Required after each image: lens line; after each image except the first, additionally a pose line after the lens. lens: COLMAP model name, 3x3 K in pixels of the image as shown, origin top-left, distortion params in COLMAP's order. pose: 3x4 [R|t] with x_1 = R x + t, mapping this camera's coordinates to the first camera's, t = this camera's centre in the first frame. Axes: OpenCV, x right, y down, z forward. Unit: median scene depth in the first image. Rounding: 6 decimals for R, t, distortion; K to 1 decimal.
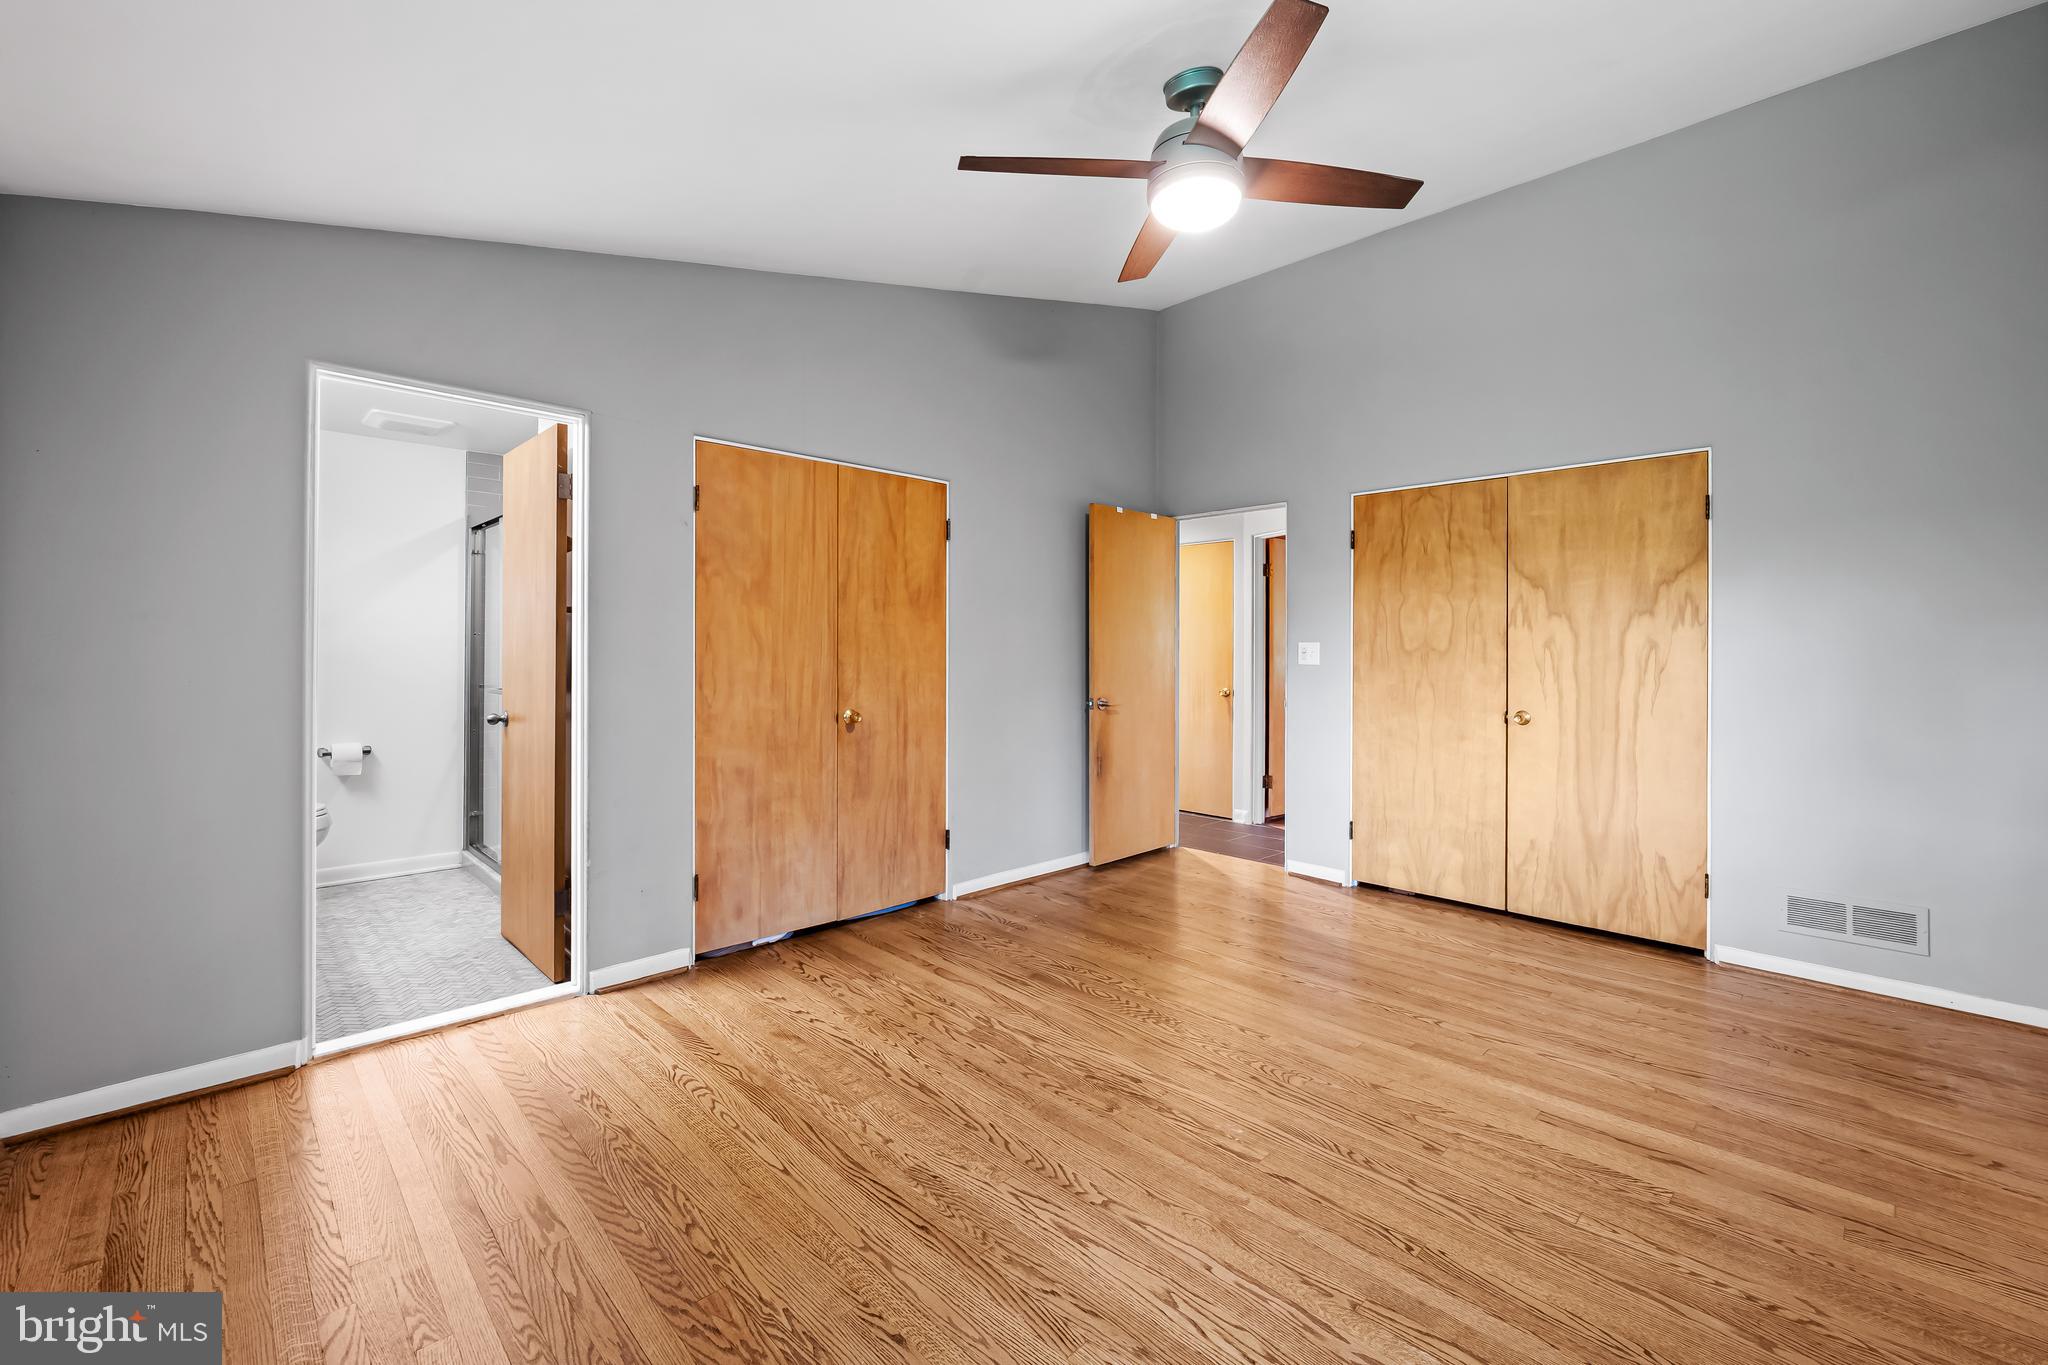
lens RADIAL K [[844.2, 0, 1021.9], [0, 844.2, 664.7], [0, 0, 1]] dist [-0.007254, 0.000103]
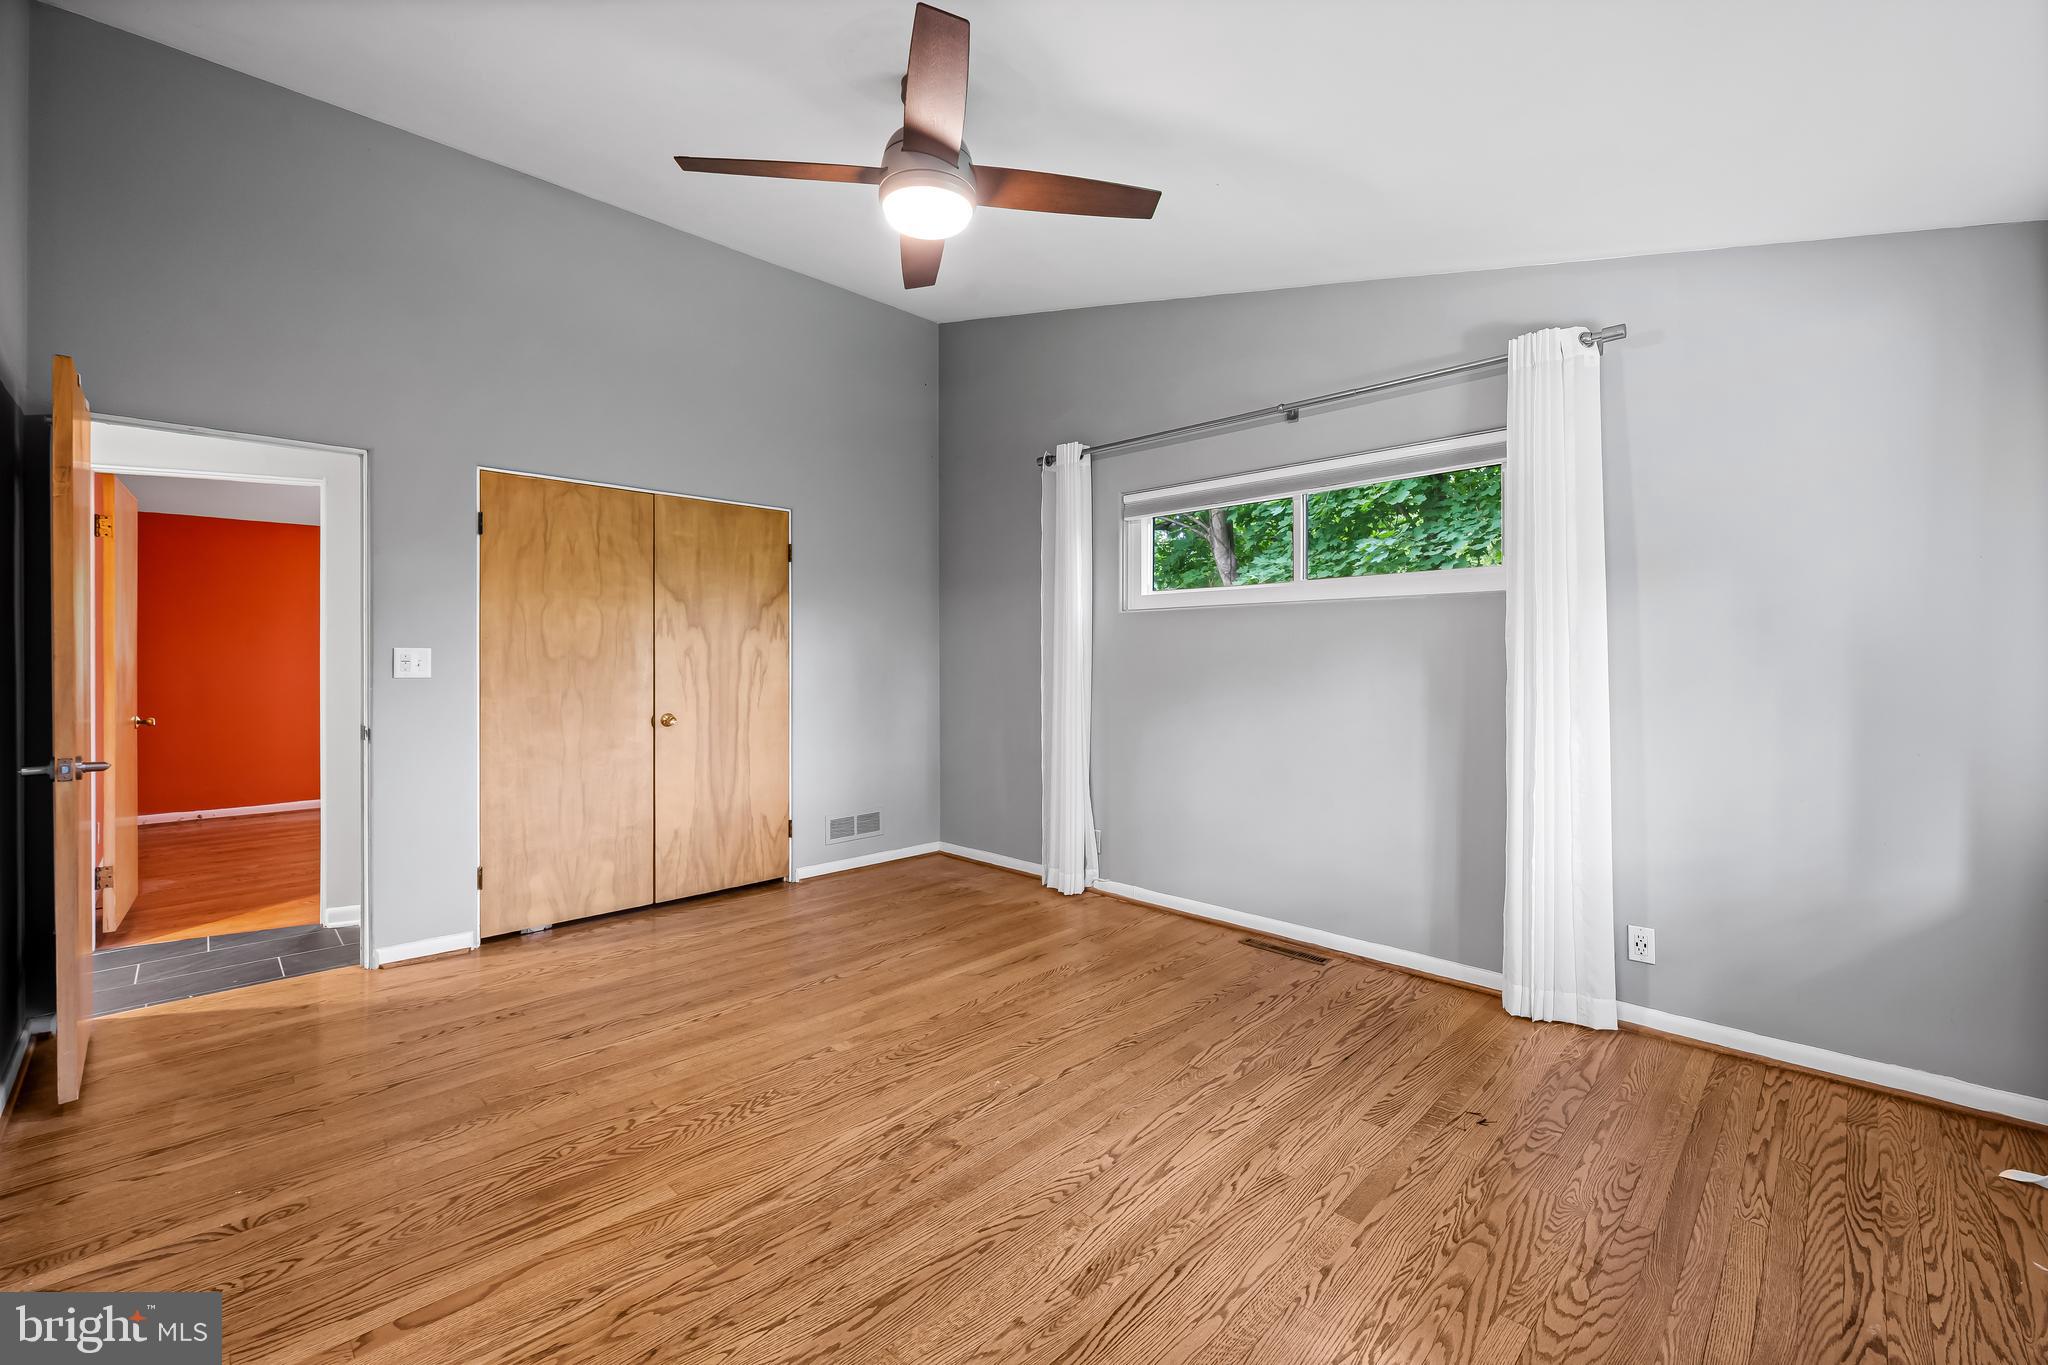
lens RADIAL K [[844.2, 0, 1021.9], [0, 844.2, 664.7], [0, 0, 1]] dist [-0.007254, 0.000103]
pose [[-0.013796, -0.009908, 0.999856, -0.548058], [0.019283, 0.999762, 0.010173, -0.011032], [-0.999719, 0.019421, -0.013601, 0.613777]]
